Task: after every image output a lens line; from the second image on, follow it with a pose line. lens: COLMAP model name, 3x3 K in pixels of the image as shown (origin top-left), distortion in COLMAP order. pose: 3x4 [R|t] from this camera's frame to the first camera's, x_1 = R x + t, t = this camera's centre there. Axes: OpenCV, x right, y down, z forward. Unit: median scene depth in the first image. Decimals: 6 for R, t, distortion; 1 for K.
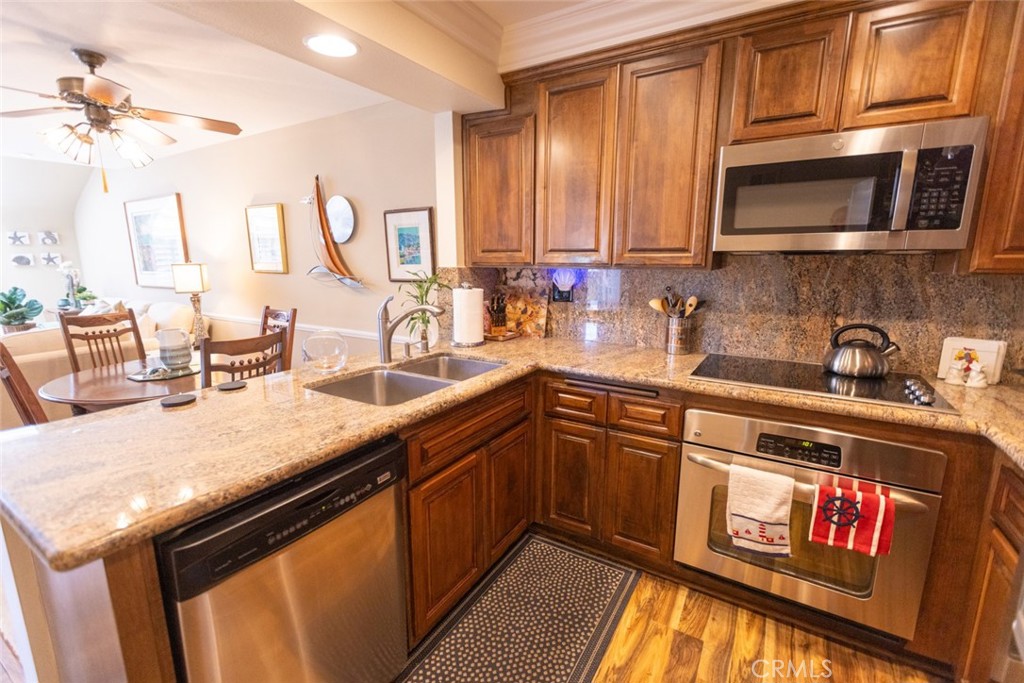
lens RADIAL K [[450.6, 0, 511.9], [0, 450.6, 344.1], [0, 0, 1]] dist [0.004599, -0.003633]
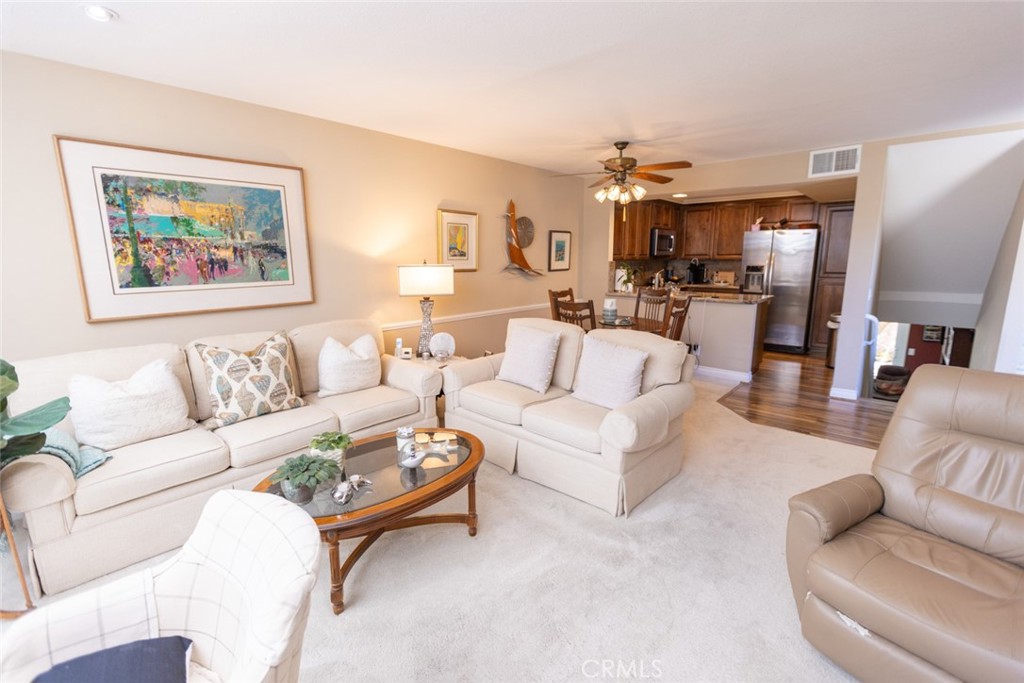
lens RADIAL K [[445.5, 0, 524.8], [0, 445.5, 335.2], [0, 0, 1]] dist [0.018951, -0.000159]
pose [[0.160331, -0.176405, 0.971172, -3.410844], [0.185445, 0.971763, 0.145898, -0.289891], [-0.969487, 0.156707, 0.188517, 1.400623]]
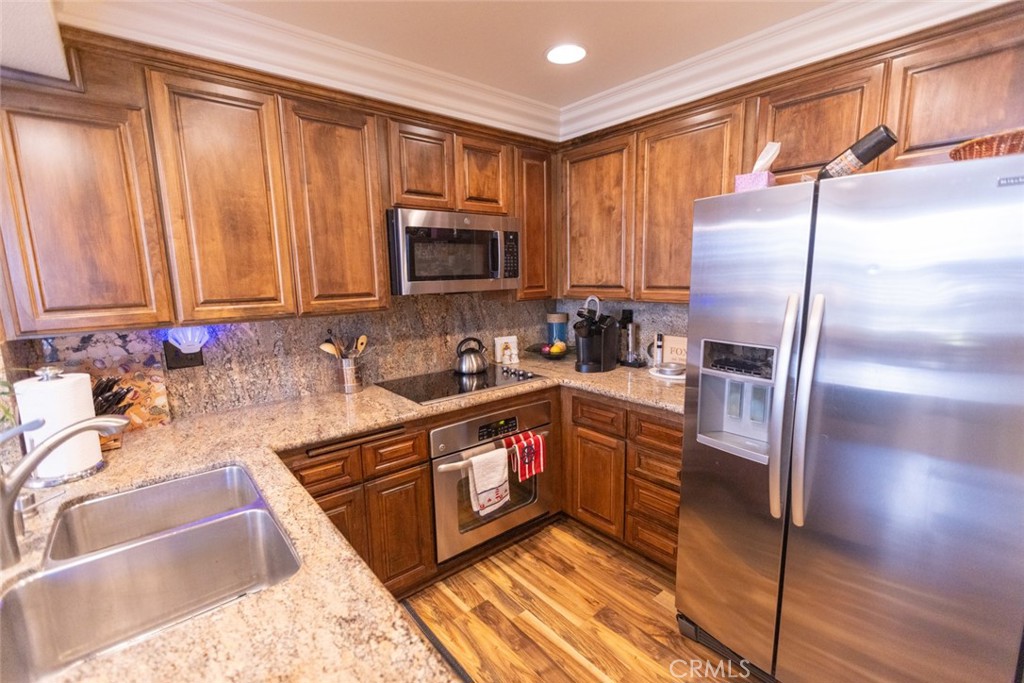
lens RADIAL K [[450.6, 0, 511.9], [0, 450.6, 344.1], [0, 0, 1]] dist [0.004599, -0.003633]
pose [[0.321158, -0.158686, 0.933636, -0.544972], [0.196967, 0.975495, 0.098047, -0.135119], [-0.926316, 0.152407, 0.344544, 0.340020]]
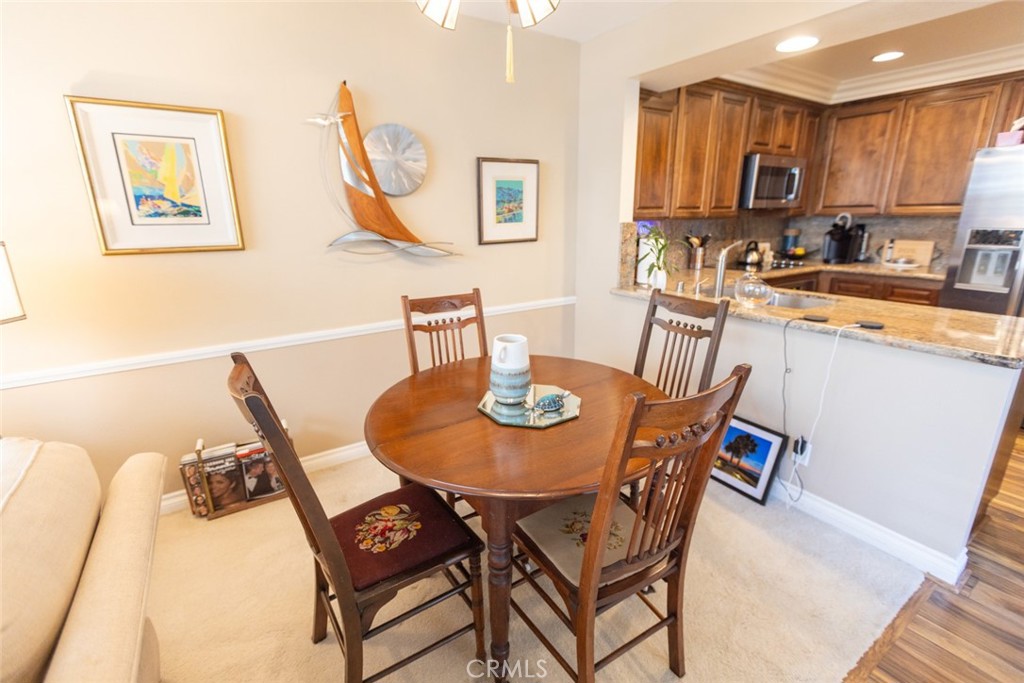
lens RADIAL K [[450.6, 0, 511.9], [0, 450.6, 344.1], [0, 0, 1]] dist [0.004599, -0.003633]
pose [[0.433836, -0.256323, 0.863762, -1.757532], [0.183829, 0.963695, 0.193648, -0.195978], [-0.882039, 0.074773, 0.465205, 0.996165]]
